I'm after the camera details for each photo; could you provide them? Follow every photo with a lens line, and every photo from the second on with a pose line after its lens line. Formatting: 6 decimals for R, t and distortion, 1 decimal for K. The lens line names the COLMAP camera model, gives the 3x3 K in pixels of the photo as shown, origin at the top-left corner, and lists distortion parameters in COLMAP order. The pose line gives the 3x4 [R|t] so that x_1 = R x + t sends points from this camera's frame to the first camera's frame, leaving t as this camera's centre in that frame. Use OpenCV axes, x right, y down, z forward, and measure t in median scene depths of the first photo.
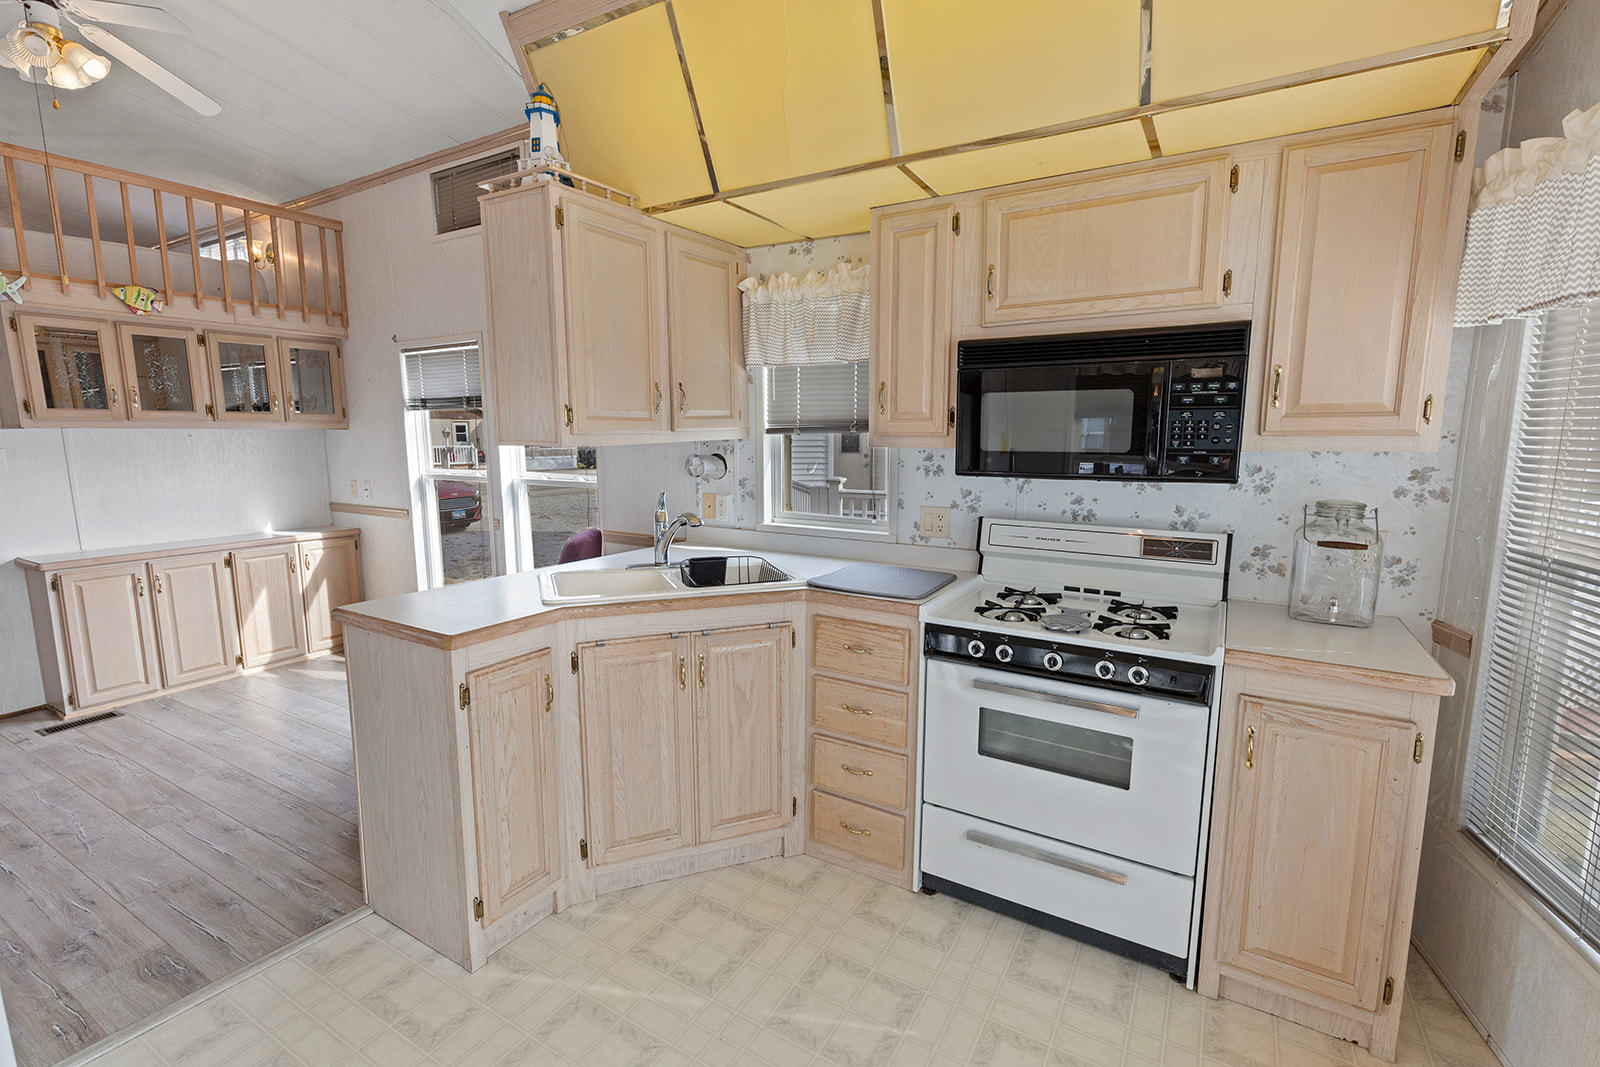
lens RADIAL K [[711.4, 0, 803.2], [0, 711.4, 533.3], [0, 0, 1]] dist [-0.005604, -0.000309]
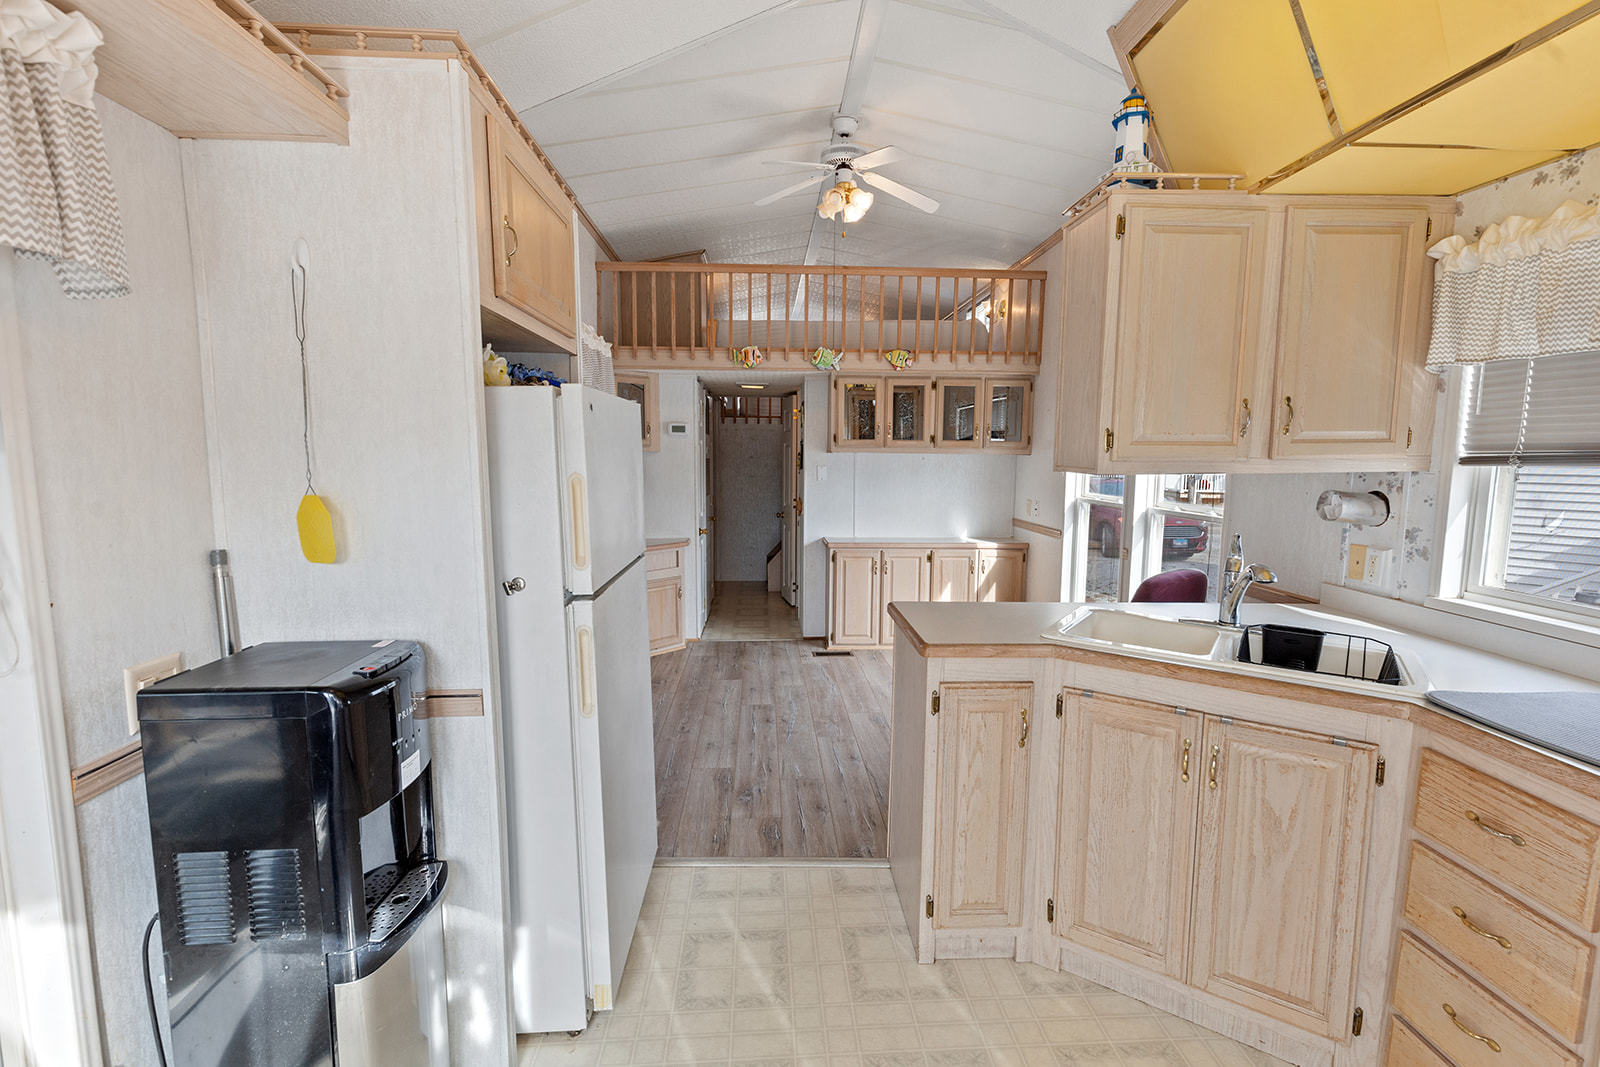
lens RADIAL K [[711.4, 0, 803.4], [0, 711.4, 531.6], [0, 0, 1]] dist [-0.005604, -0.000309]
pose [[0.556582, 0.094635, -0.825385, 0.173472], [-0.127506, 0.991451, 0.027694, -0.019470], [0.820950, 0.089828, 0.563890, 0.137837]]
